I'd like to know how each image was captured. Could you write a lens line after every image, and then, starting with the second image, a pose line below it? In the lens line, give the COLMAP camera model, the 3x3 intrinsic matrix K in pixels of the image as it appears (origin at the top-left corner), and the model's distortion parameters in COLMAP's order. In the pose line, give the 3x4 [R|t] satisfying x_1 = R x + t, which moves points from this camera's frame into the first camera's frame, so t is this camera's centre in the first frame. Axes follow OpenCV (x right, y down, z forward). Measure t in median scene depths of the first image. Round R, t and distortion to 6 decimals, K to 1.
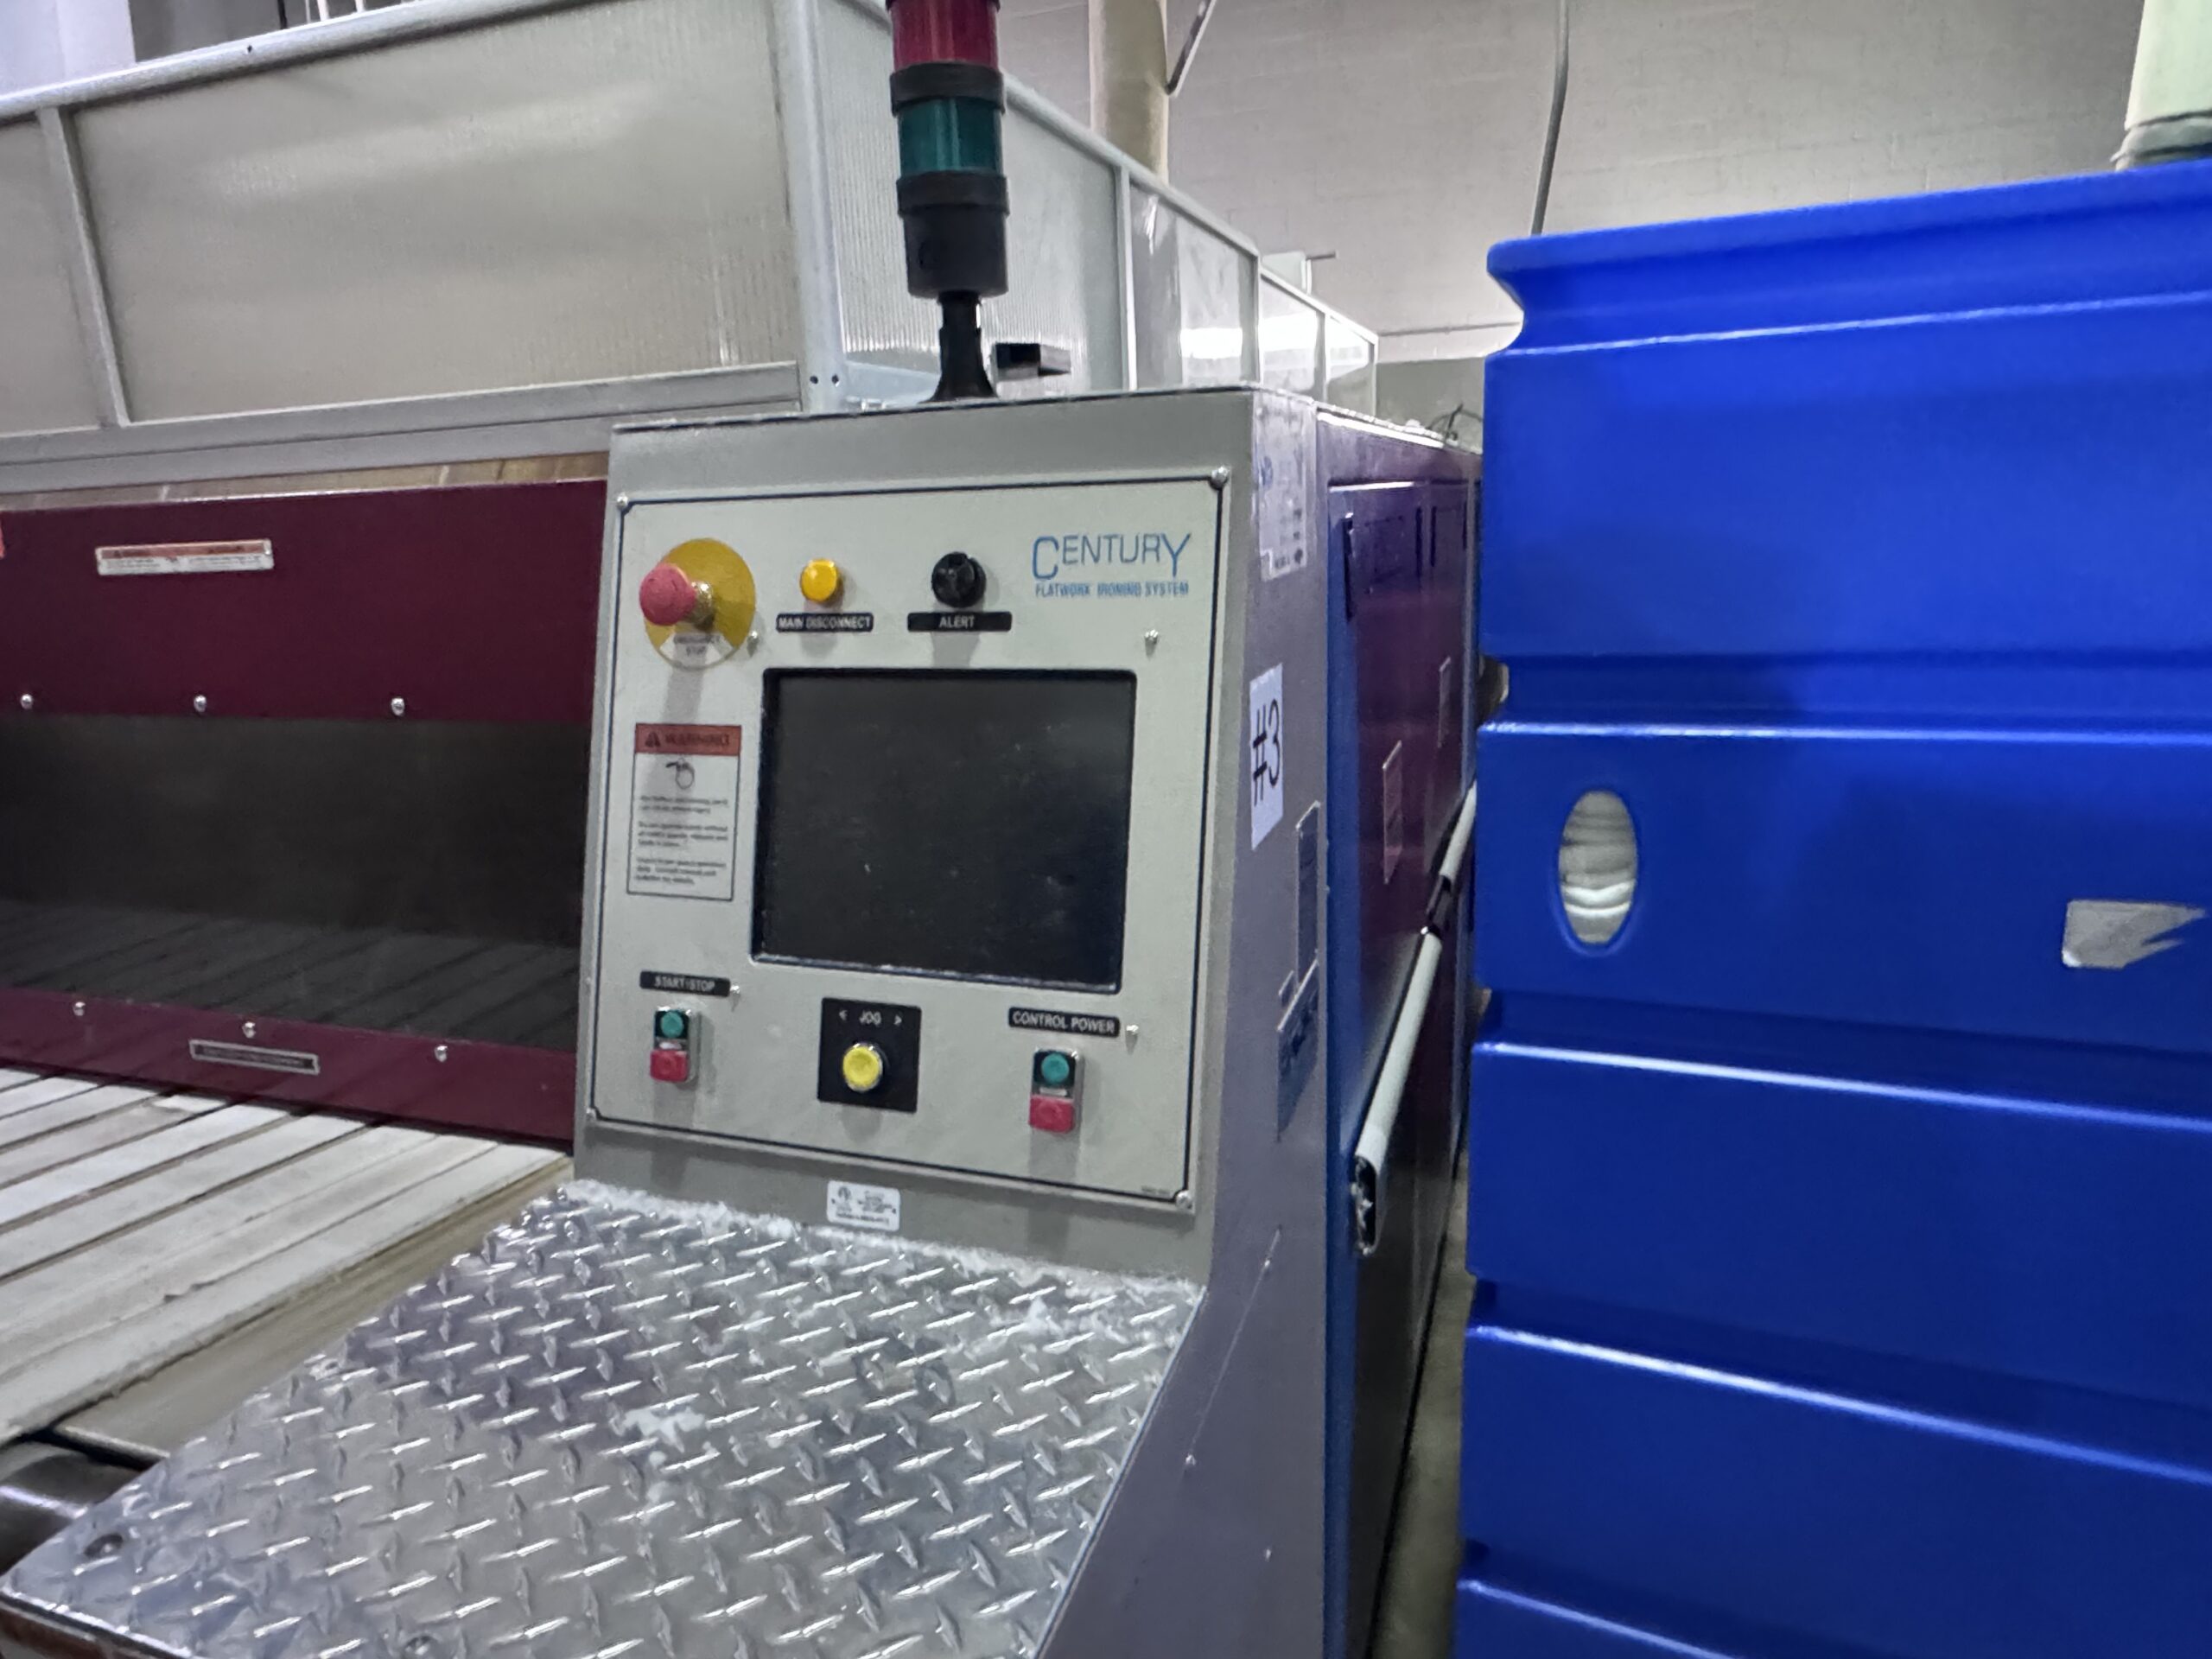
lens RADIAL K [[1351.6, 0, 1092.4], [0, 1351.6, 838.3], [0, 0, 1]] dist [-0.004354, 0.001736]
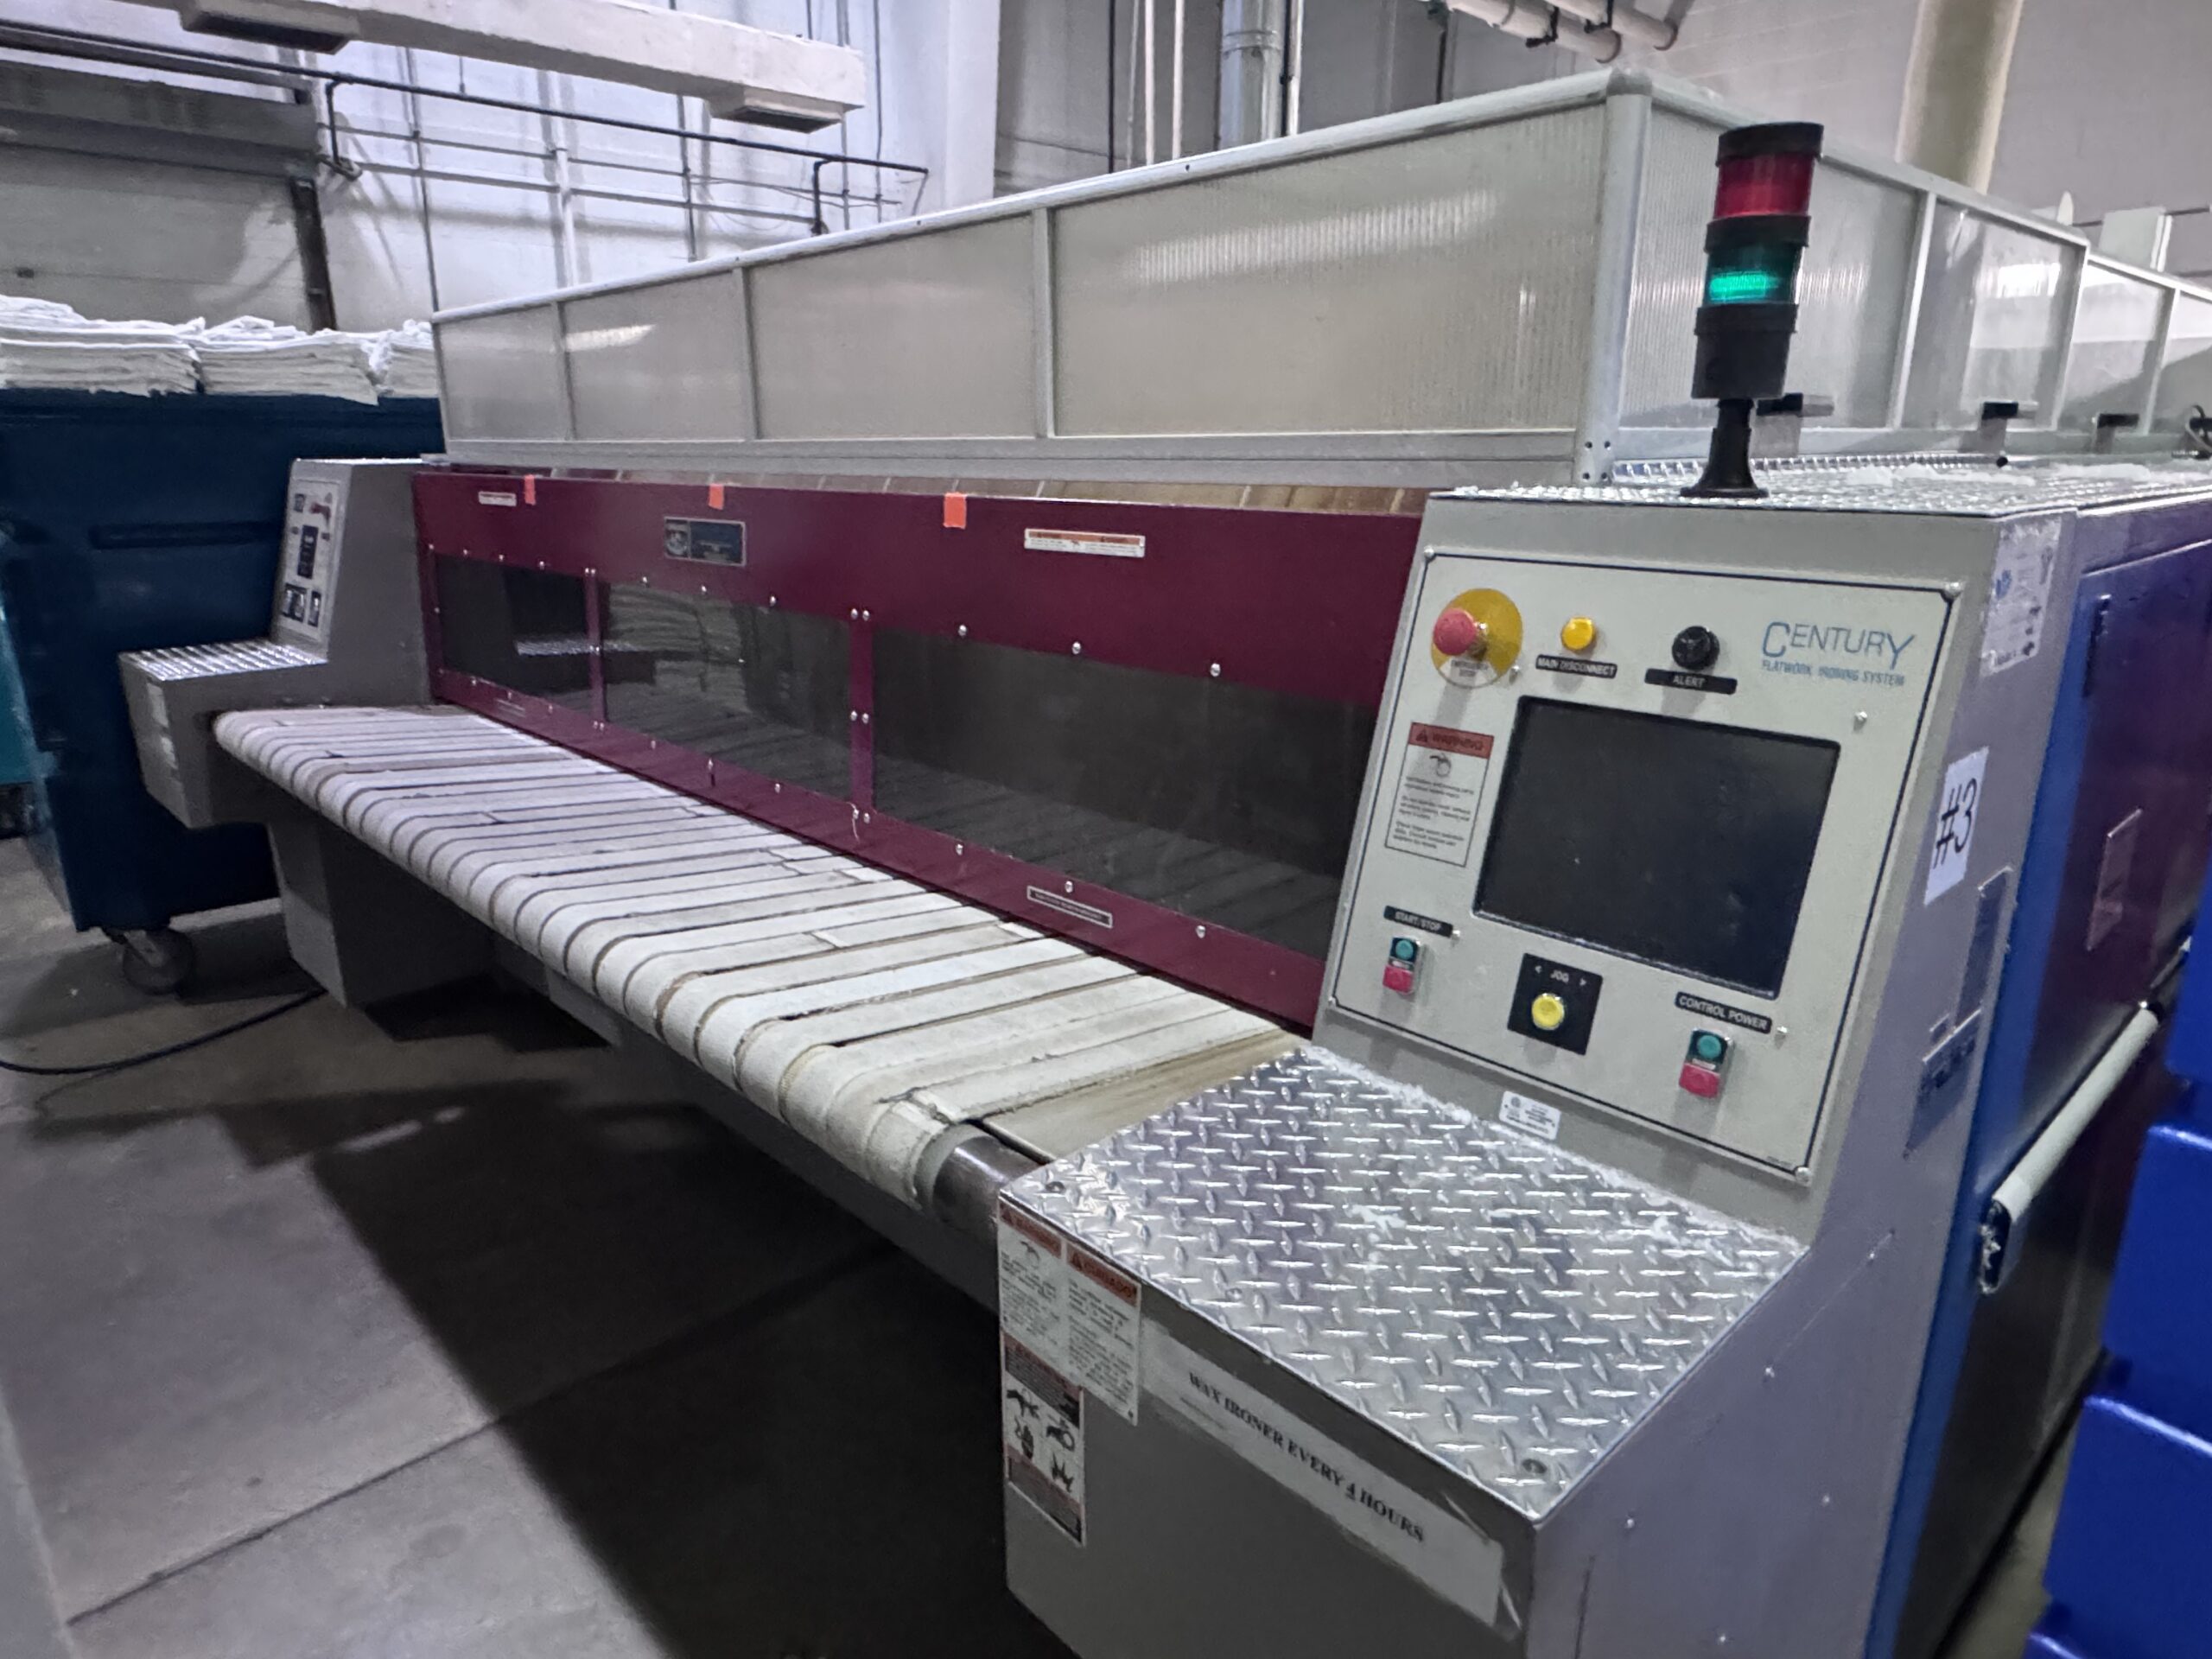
lens RADIAL K [[1351.6, 0, 1092.4], [0, 1351.6, 838.3], [0, 0, 1]] dist [-0.004354, 0.001736]
pose [[0.883122, 0.167097, -0.438376, -0.014432], [-0.145225, 0.985891, 0.083234, -0.038996], [0.446100, -0.009843, 0.894929, -0.349145]]
